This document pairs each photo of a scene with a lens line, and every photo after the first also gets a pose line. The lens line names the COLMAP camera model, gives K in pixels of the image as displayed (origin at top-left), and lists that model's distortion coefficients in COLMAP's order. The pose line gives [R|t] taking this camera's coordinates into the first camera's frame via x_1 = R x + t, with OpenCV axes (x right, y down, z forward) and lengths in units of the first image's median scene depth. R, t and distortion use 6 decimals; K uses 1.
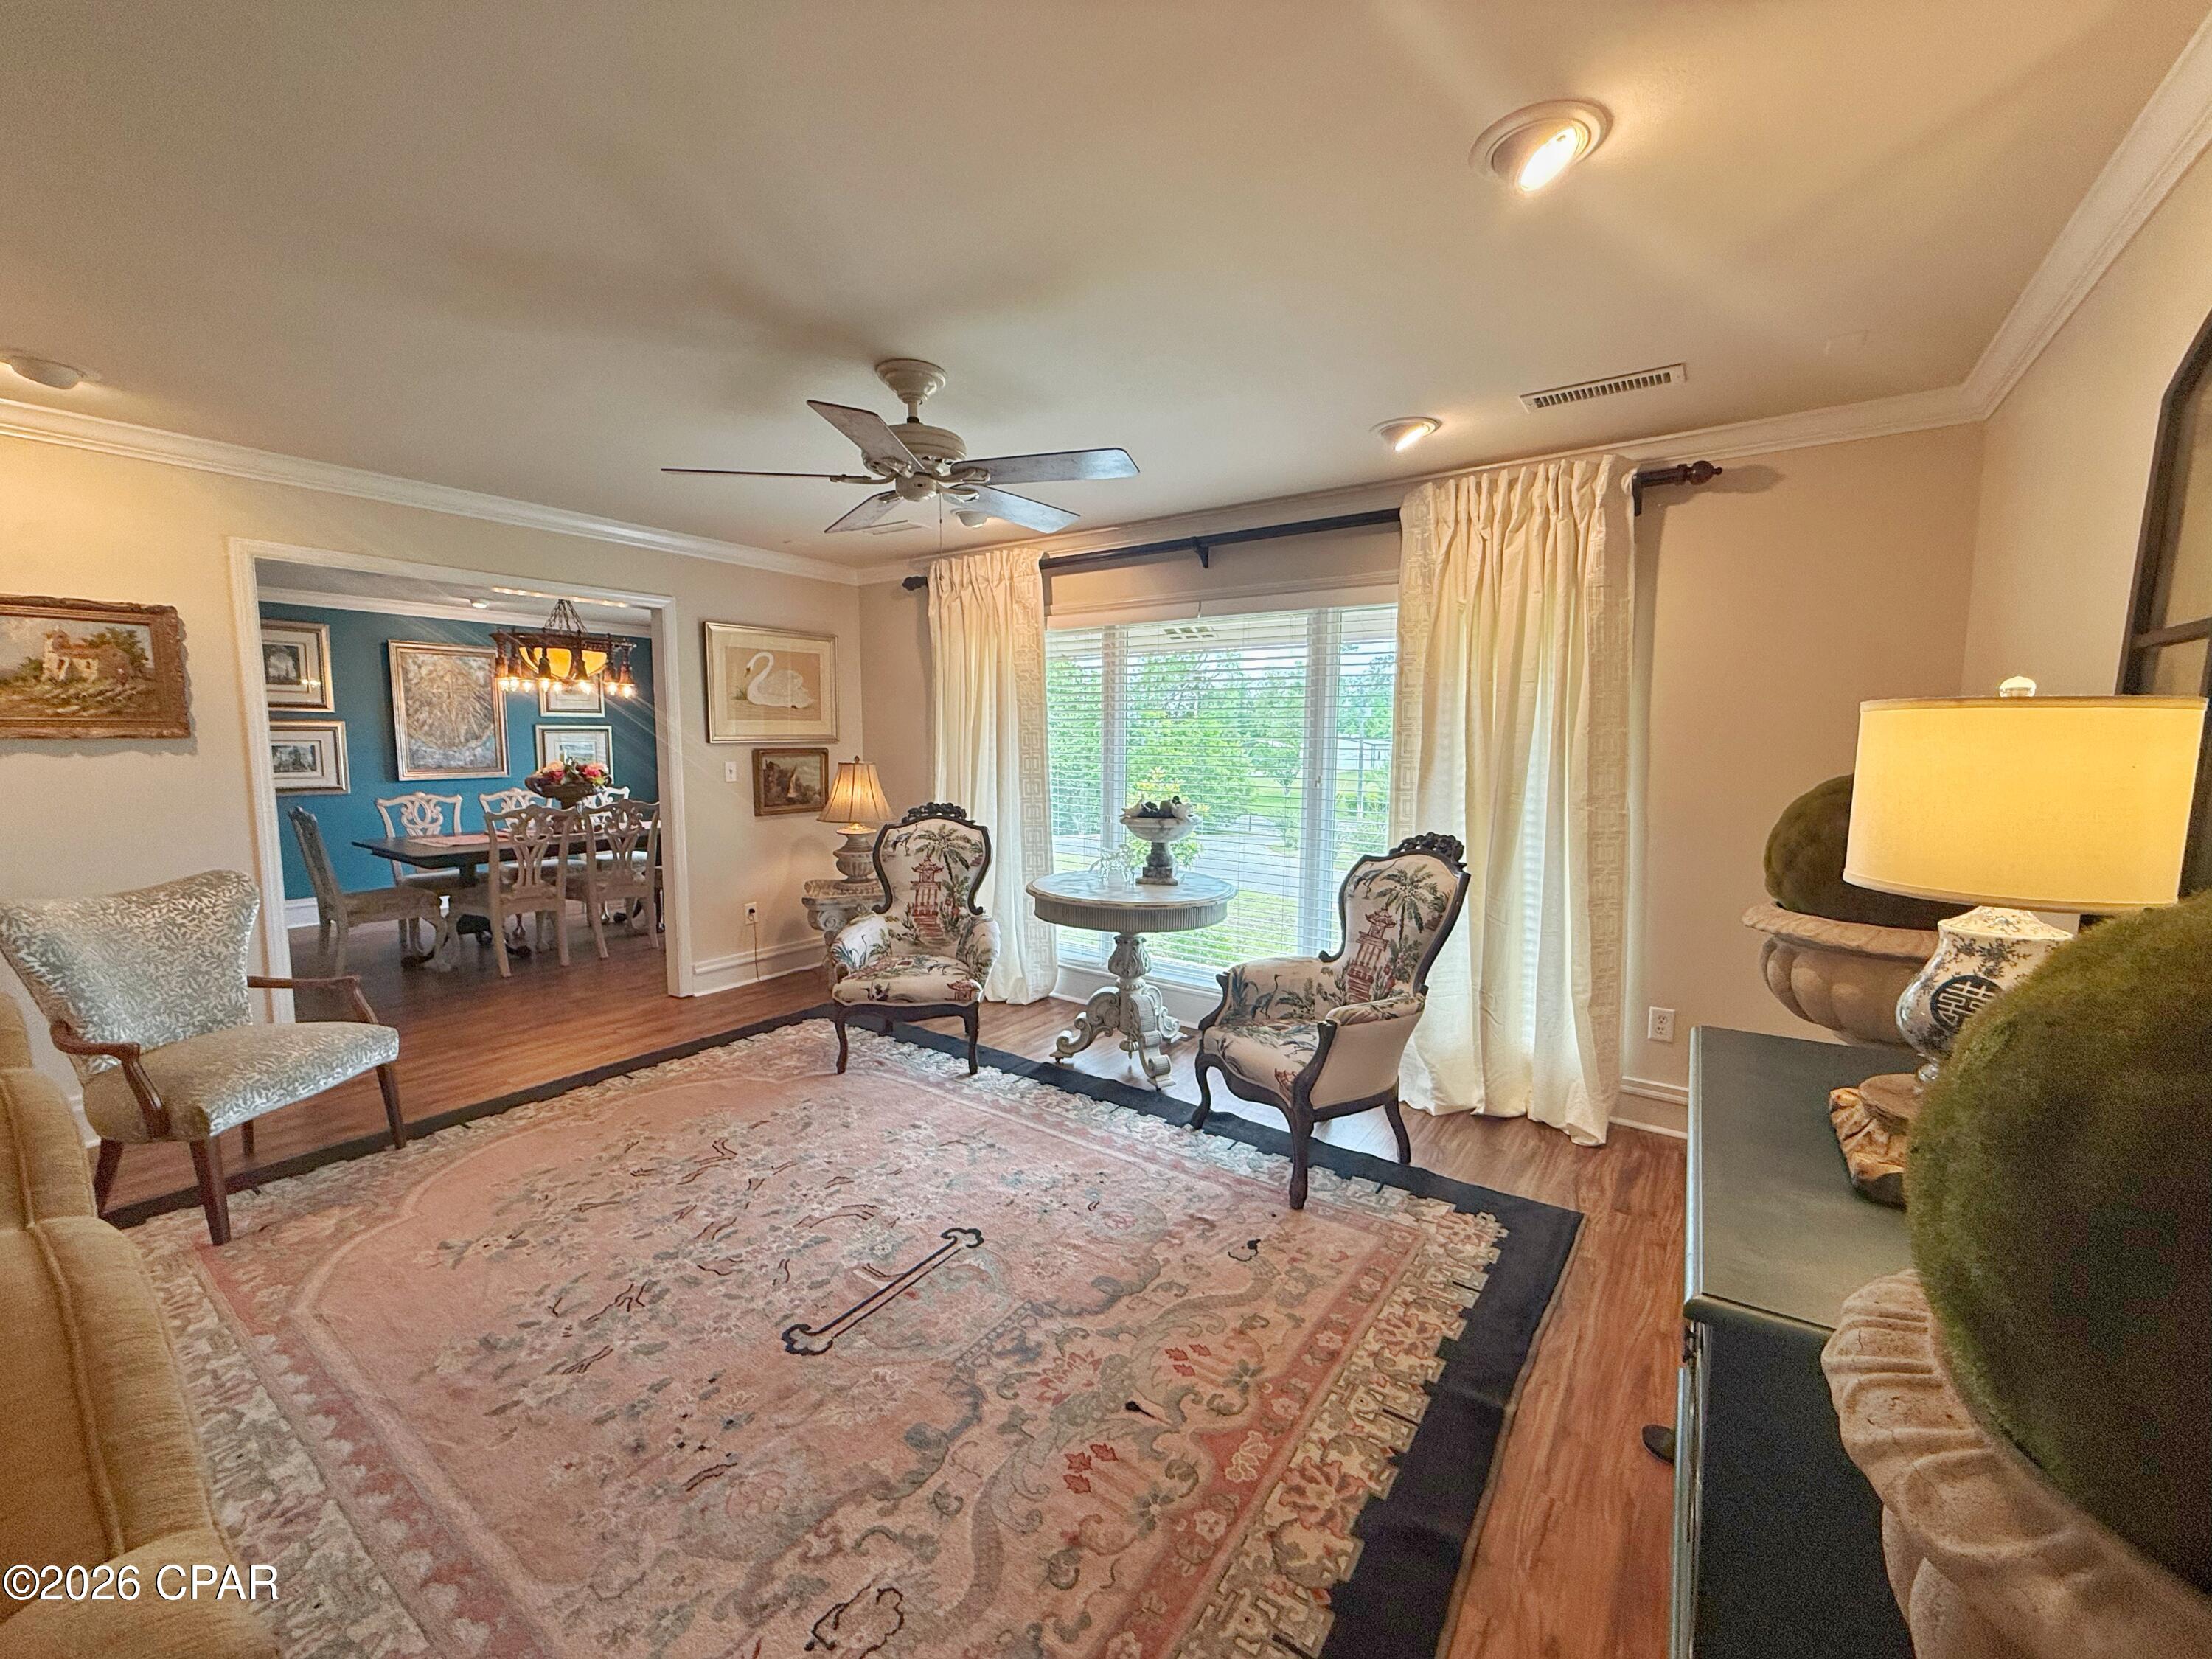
lens RADIAL K [[881.4, 0, 1102.0], [0, 881.4, 832.0], [0, 0, 1]] dist [0.000392, -0.000241]
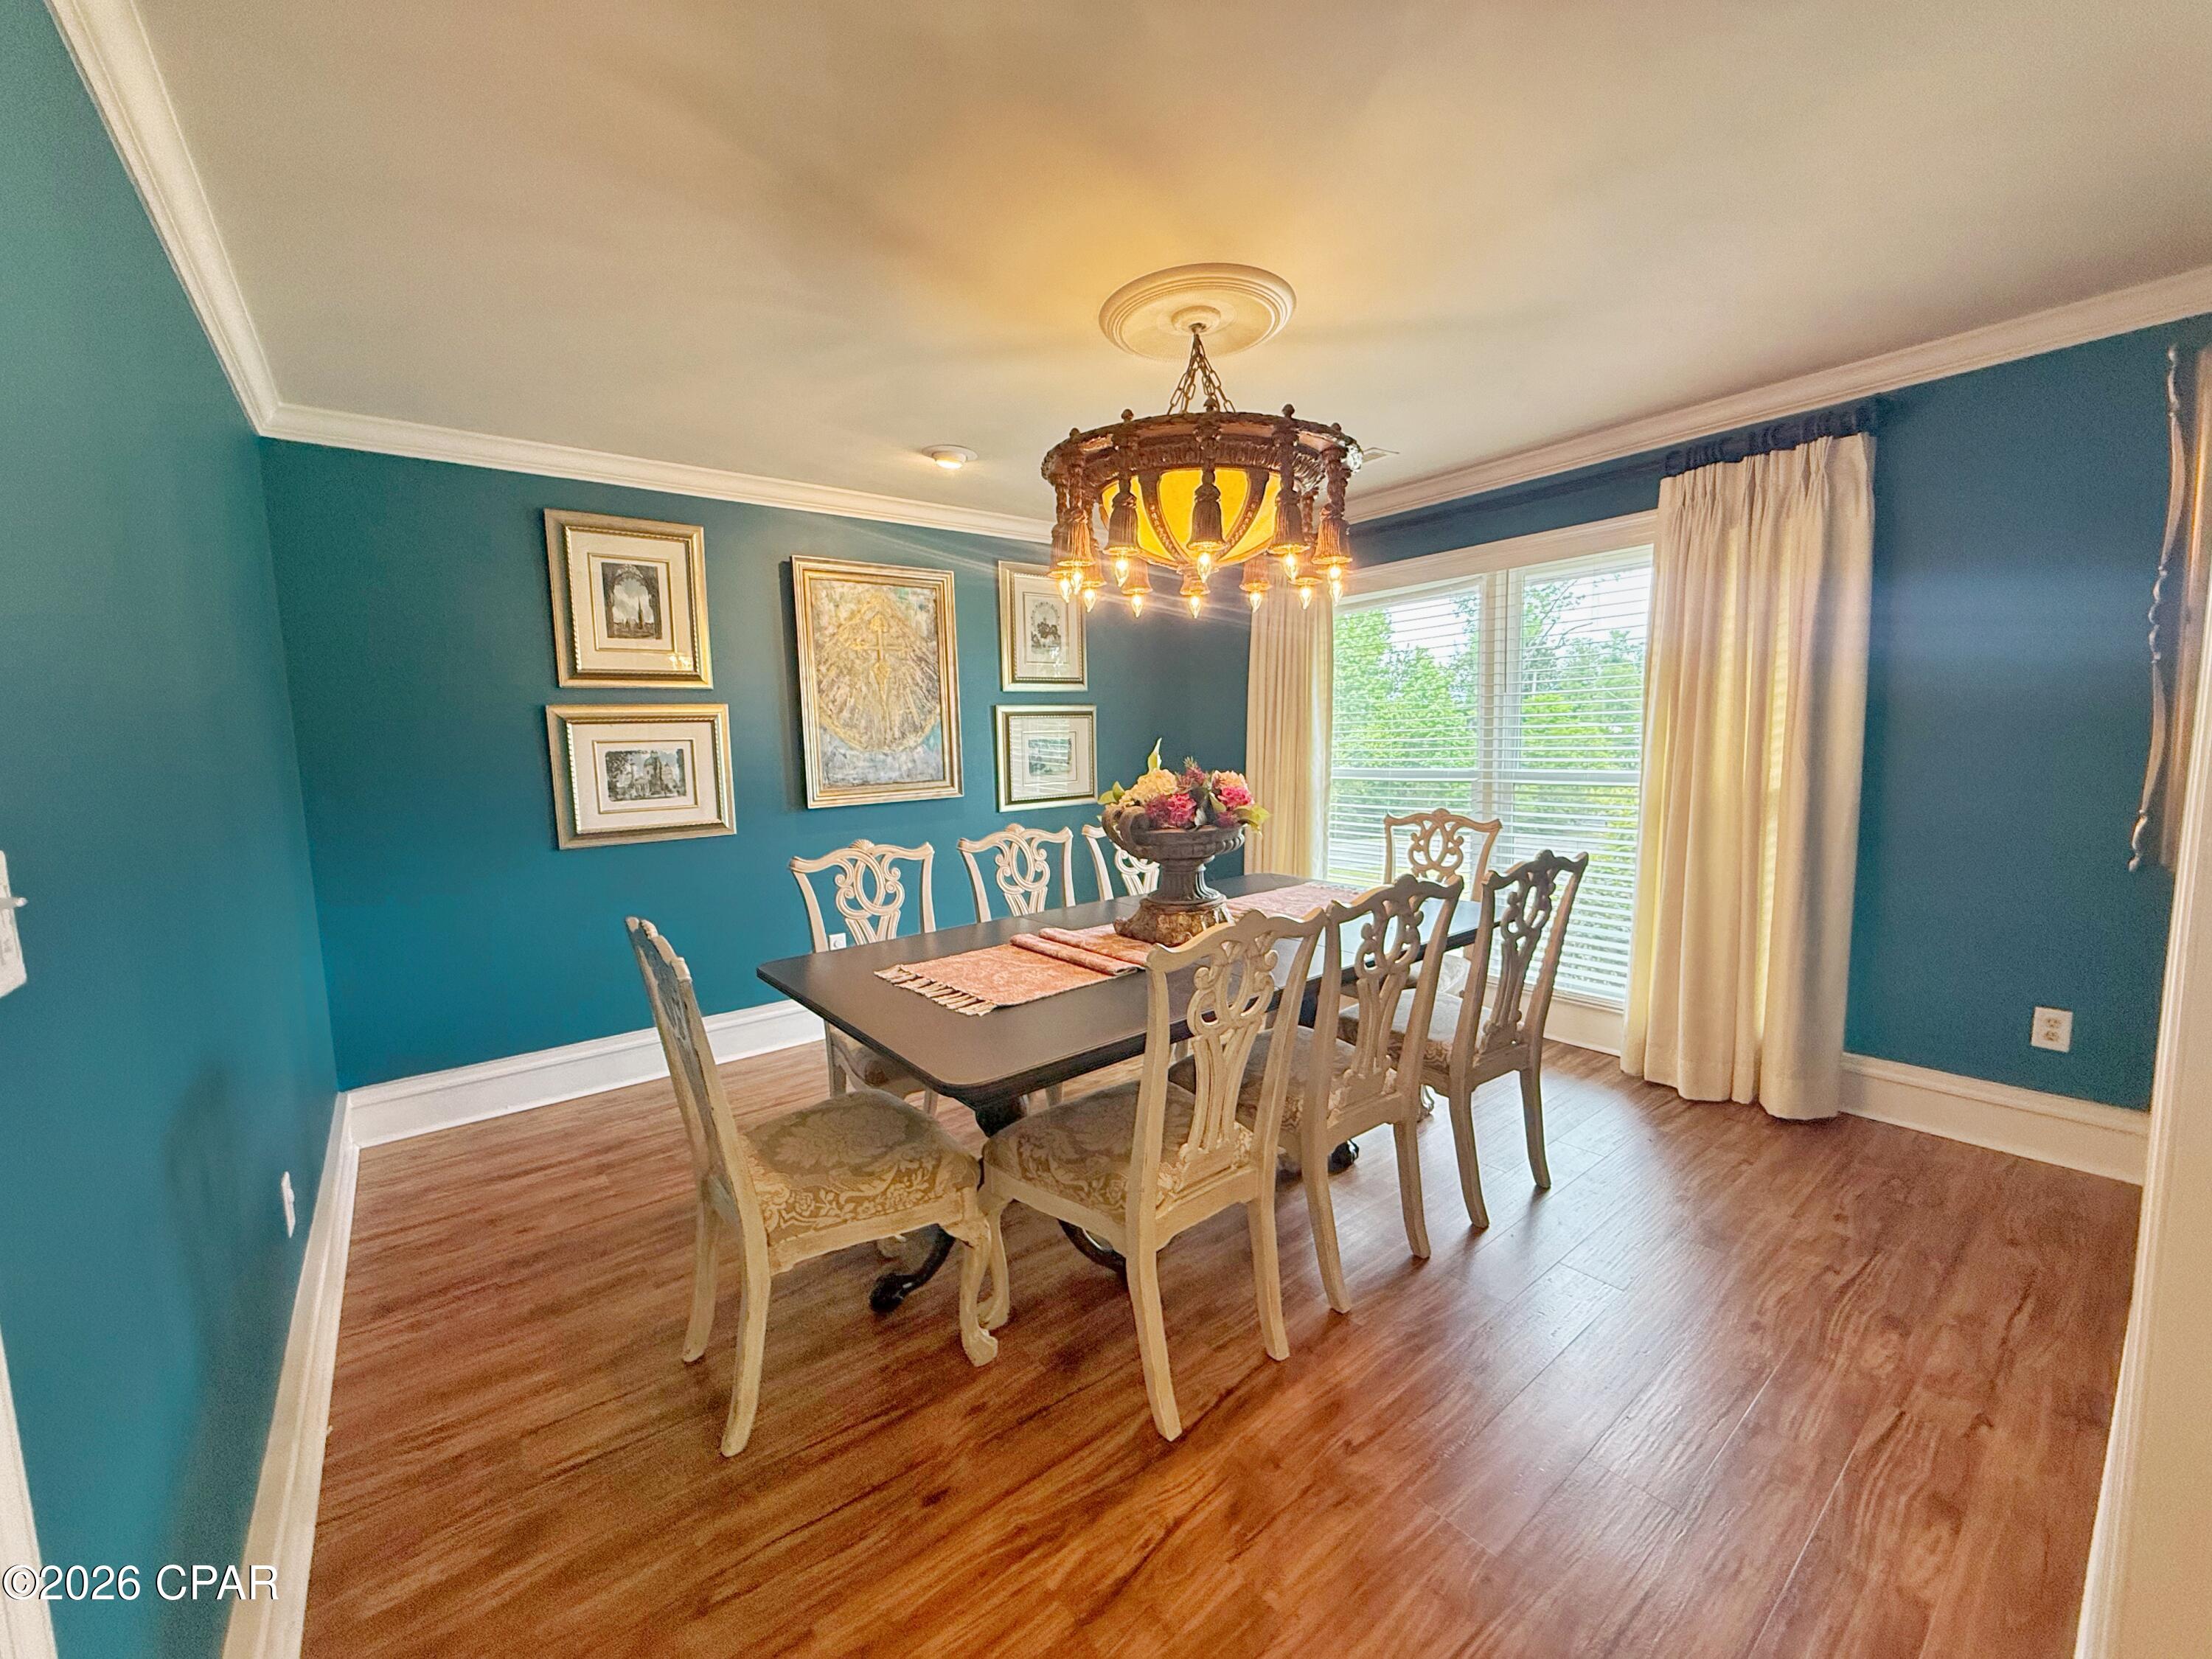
lens RADIAL K [[881.4, 0, 1103.0], [0, 881.4, 832.9], [0, 0, 1]] dist [0.000392, -0.000241]
pose [[0.960163, -0.000706, -0.279441, -0.471627], [0.003574, 0.999946, 0.009754, -0.049126], [0.279419, -0.010364, 0.960113, 0.526312]]
